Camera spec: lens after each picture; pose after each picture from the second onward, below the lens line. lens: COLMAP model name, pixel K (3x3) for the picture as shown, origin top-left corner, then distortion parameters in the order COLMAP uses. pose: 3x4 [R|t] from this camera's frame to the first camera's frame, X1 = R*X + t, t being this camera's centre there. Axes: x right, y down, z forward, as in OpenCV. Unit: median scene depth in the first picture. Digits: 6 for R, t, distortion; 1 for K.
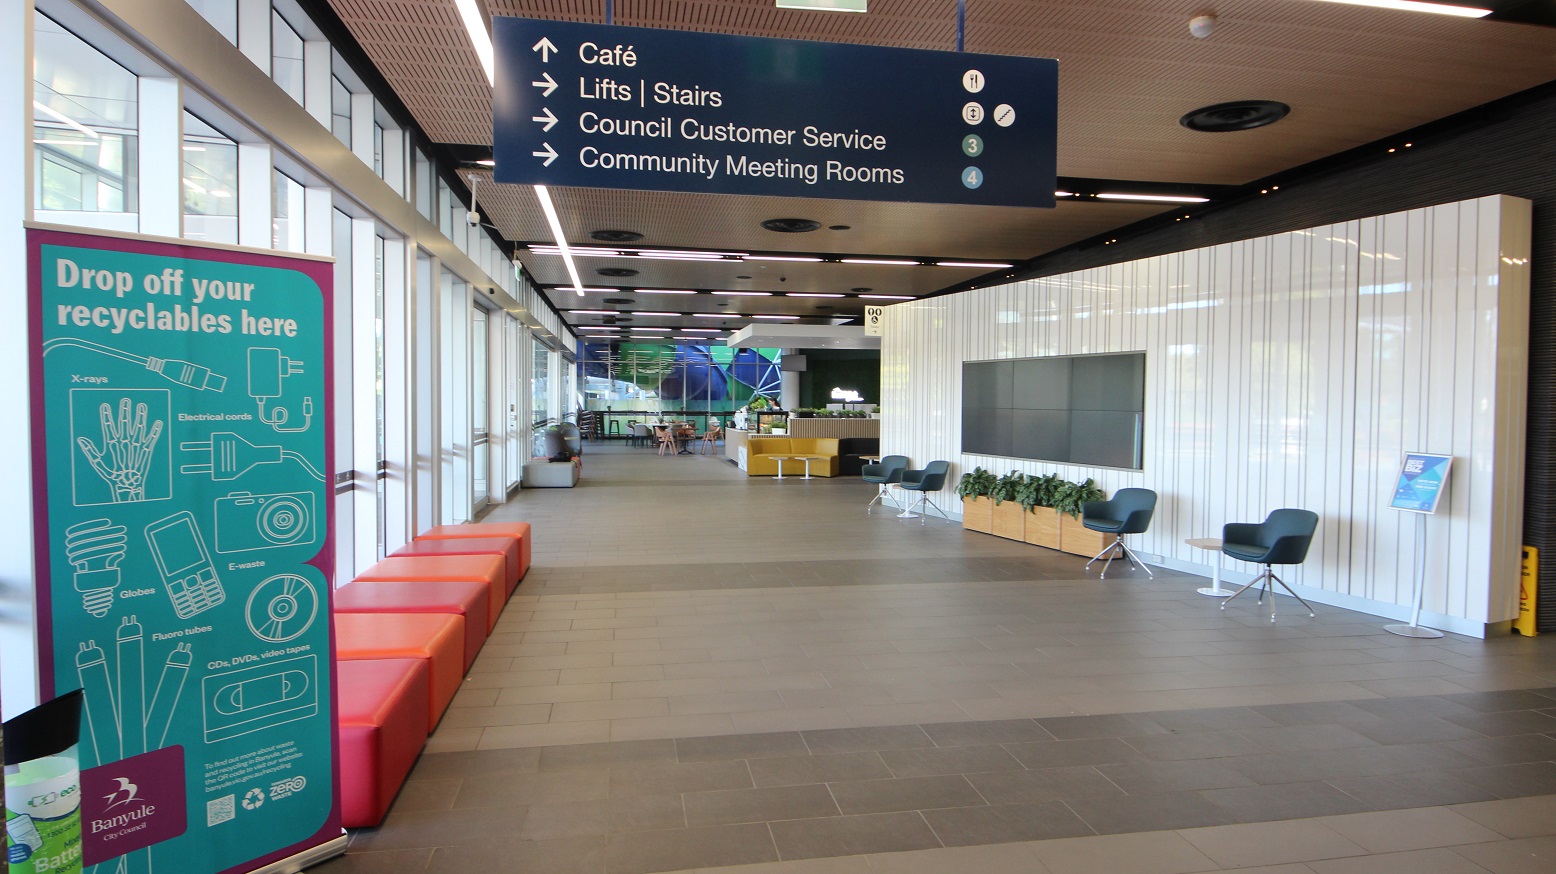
lens RADIAL K [[891.2, 0, 782.9], [0, 891.2, 430.7], [0, 0, 1]] dist [0.042342, -0.060604]
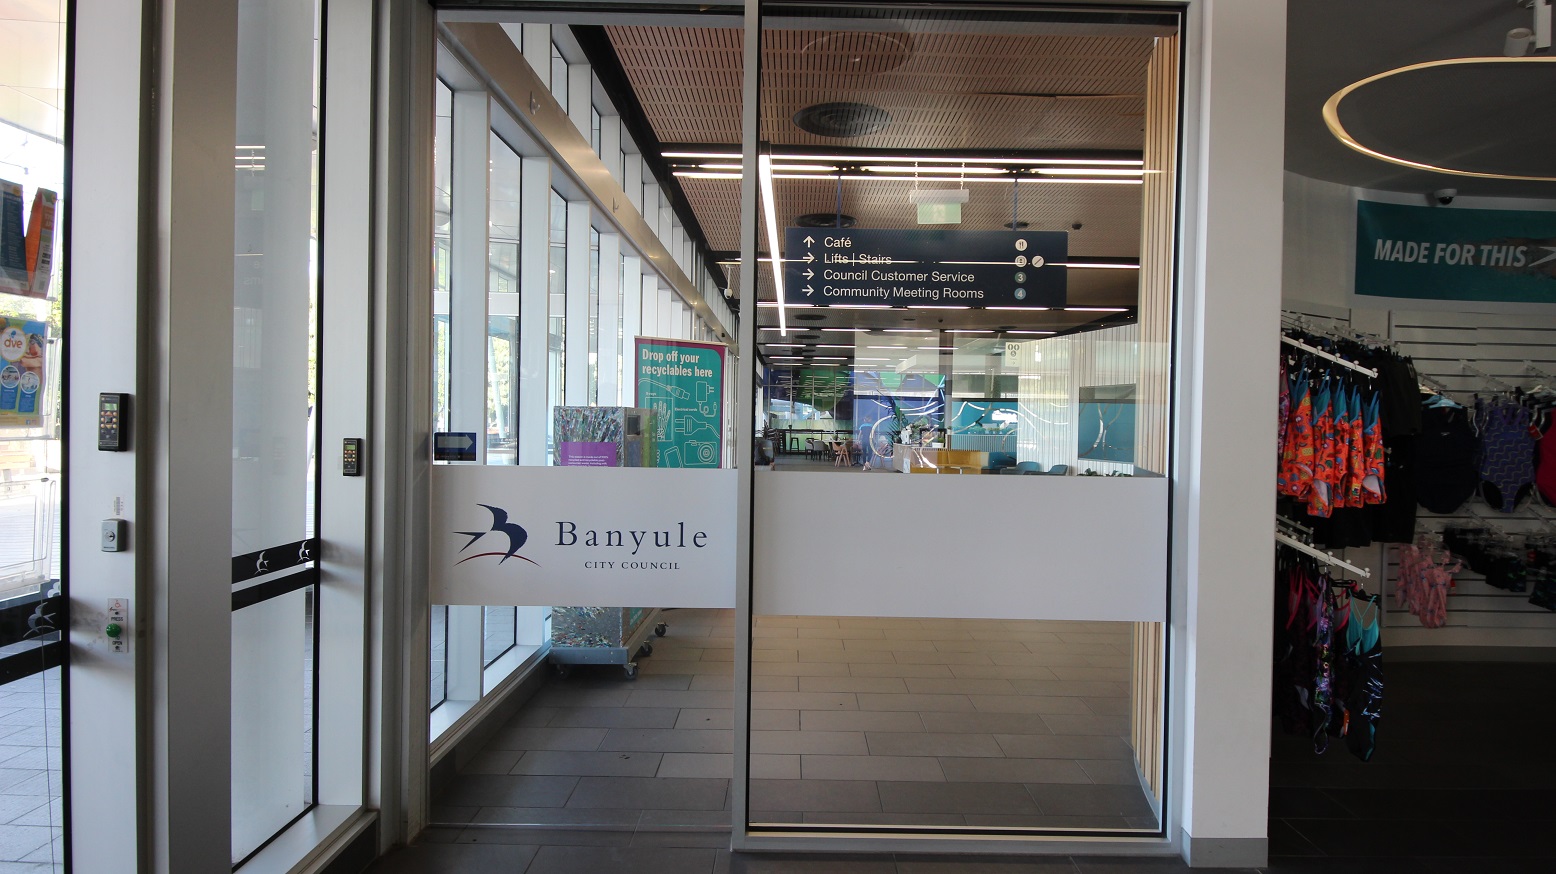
lens RADIAL K [[891.2, 0, 782.9], [0, 891.2, 430.7], [0, 0, 1]] dist [0.042342, -0.060604]
pose [[0.982308, 0.011826, -0.186900, 0.026966], [-0.016841, 0.999539, -0.025269, 0.028038], [0.186515, 0.027970, 0.982054, -0.380295]]
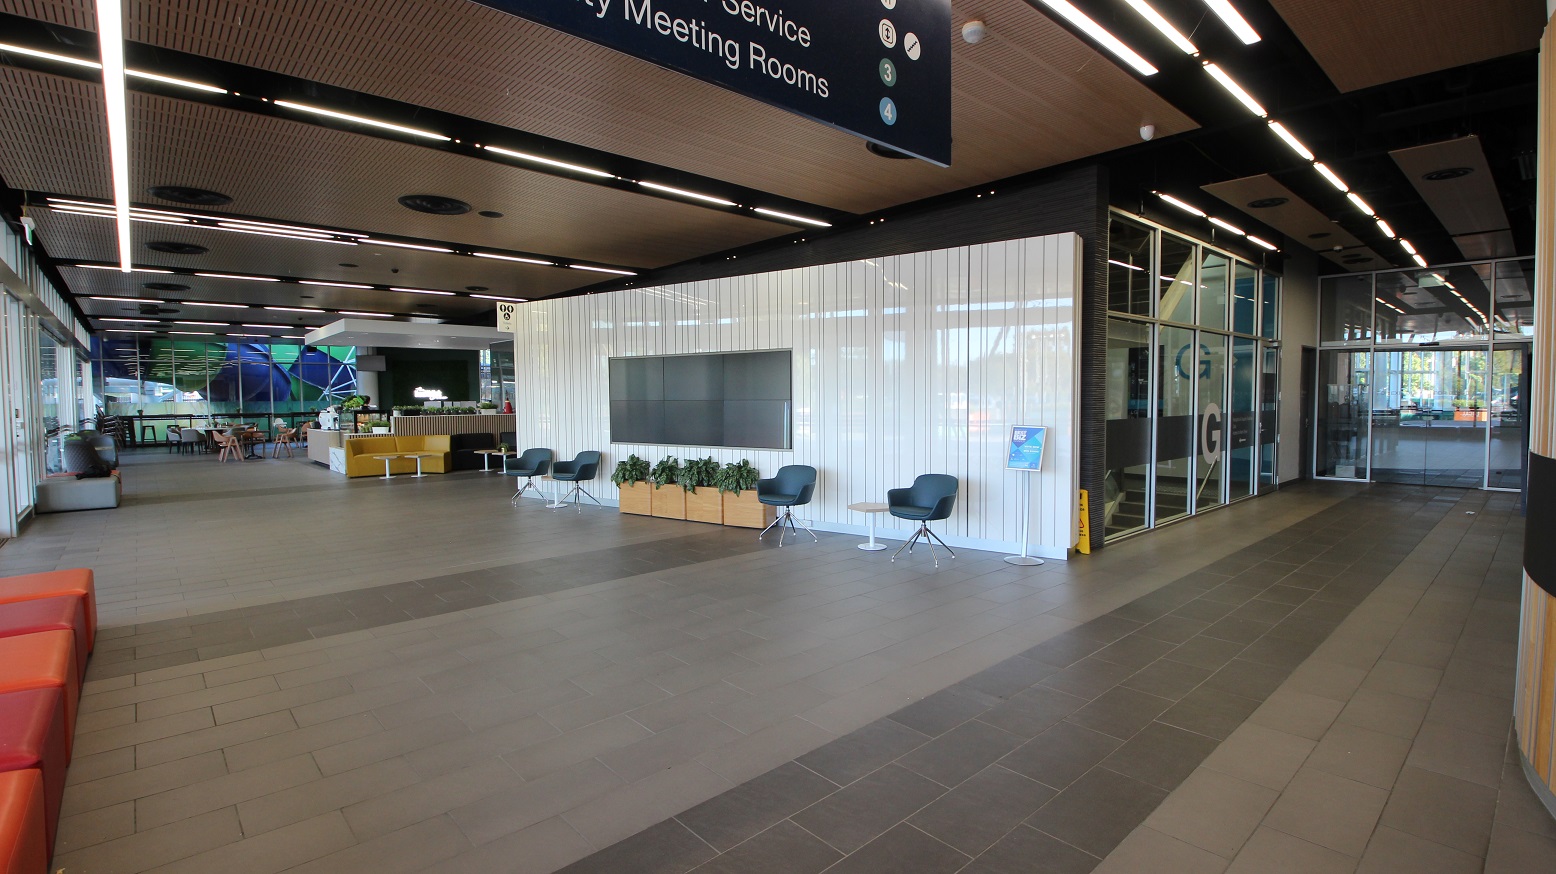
lens RADIAL K [[711.5, 0, 785.5], [0, 711.5, 433.3], [0, 0, 1]] dist [0.013645, -0.027413]
pose [[0.844435, -0.041753, 0.534029, -0.089443], [0.033508, 0.999122, 0.025131, -0.000958], [-0.534610, -0.003327, 0.845093, 0.184960]]
